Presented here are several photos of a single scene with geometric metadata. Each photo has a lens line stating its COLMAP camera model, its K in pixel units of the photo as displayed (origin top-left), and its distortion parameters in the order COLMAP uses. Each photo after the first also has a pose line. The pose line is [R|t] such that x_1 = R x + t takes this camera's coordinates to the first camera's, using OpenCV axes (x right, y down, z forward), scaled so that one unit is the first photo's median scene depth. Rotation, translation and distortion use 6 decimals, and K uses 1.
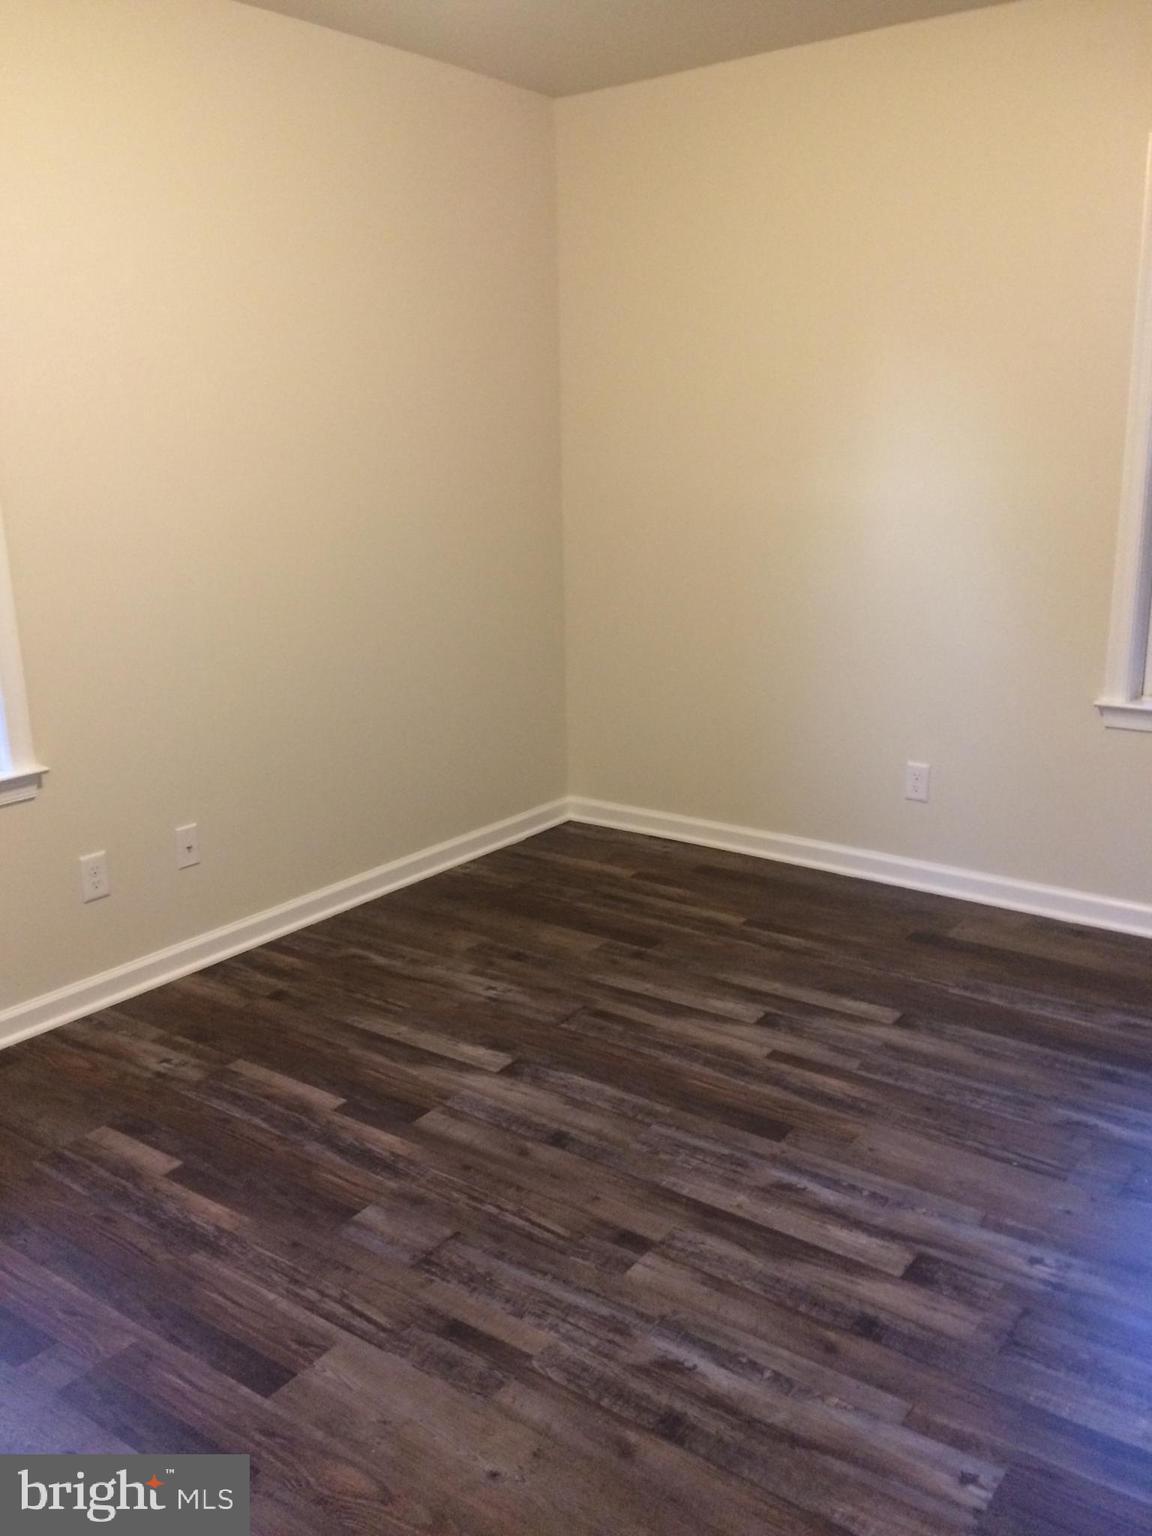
lens RADIAL K [[1305.0, 0, 576.0], [0, 1305.0, 768.0], [0, 0, 1]] dist [0.102001, -0.149672]
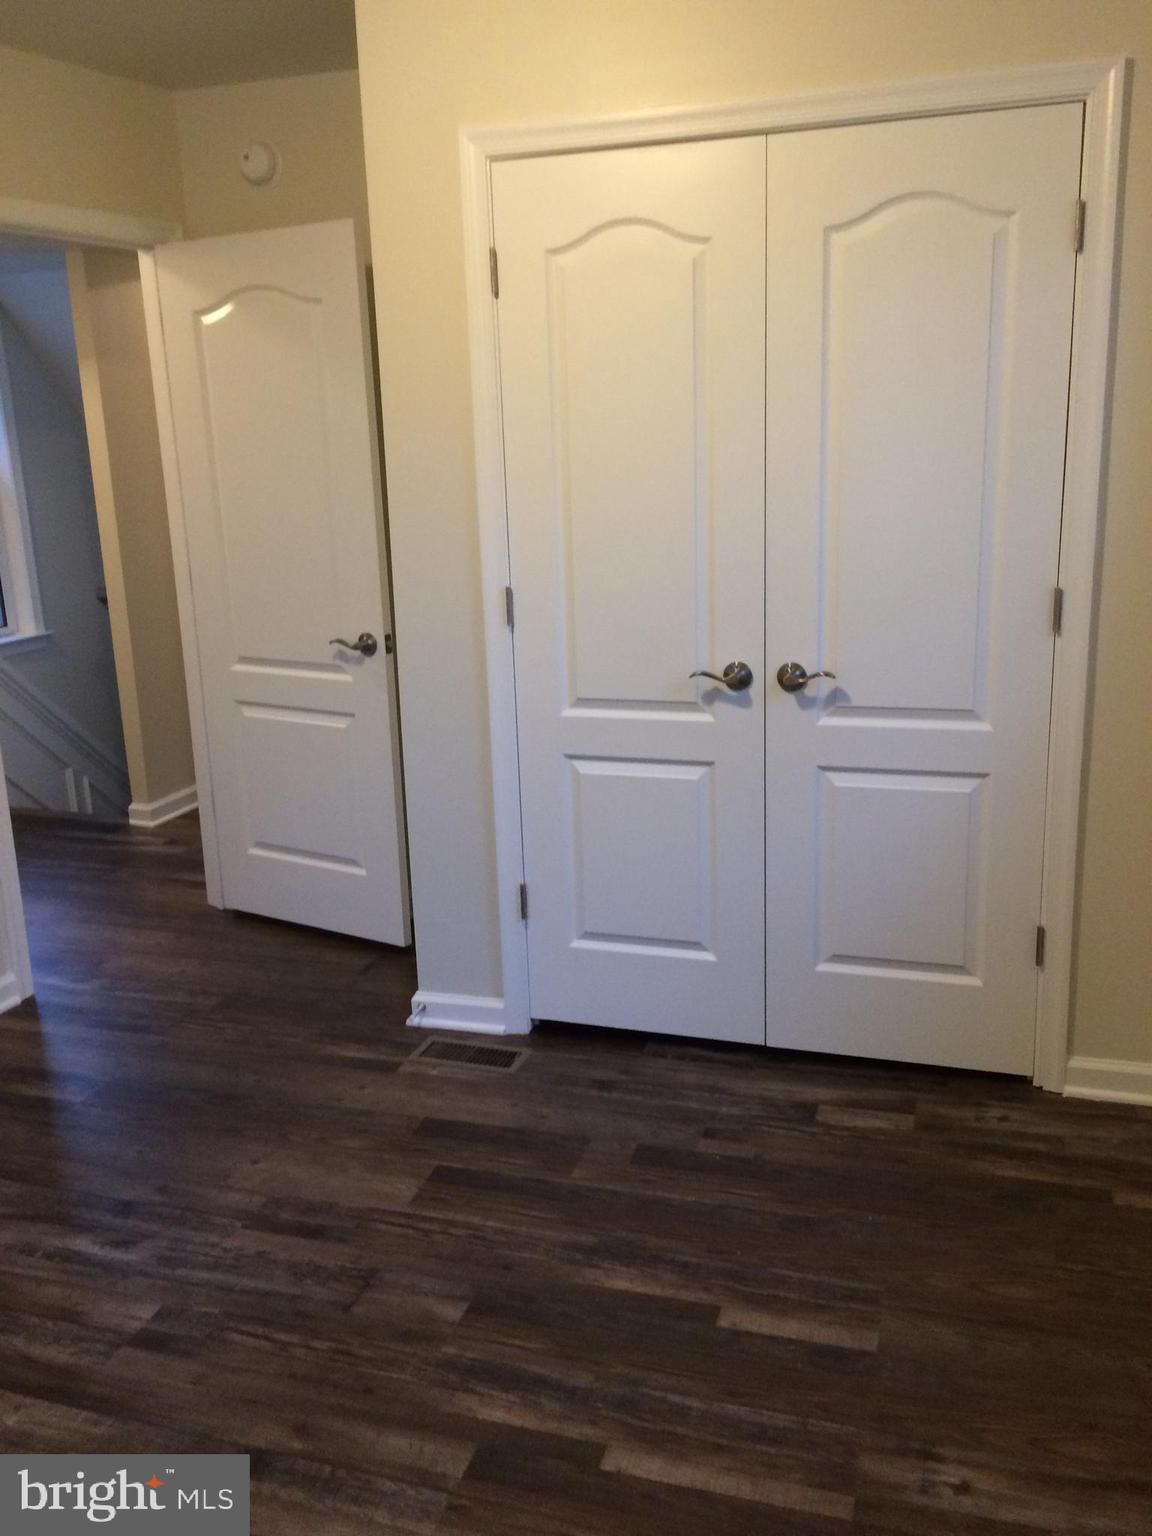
lens RADIAL K [[1305.0, 0, 576.0], [0, 1305.0, 768.0], [0, 0, 1]] dist [0.102001, -0.149672]
pose [[-0.944398, 0.130959, -0.301600, -0.010333], [-0.026796, 0.883556, 0.467558, -0.456551], [0.327712, 0.449643, -0.830919, 1.731556]]
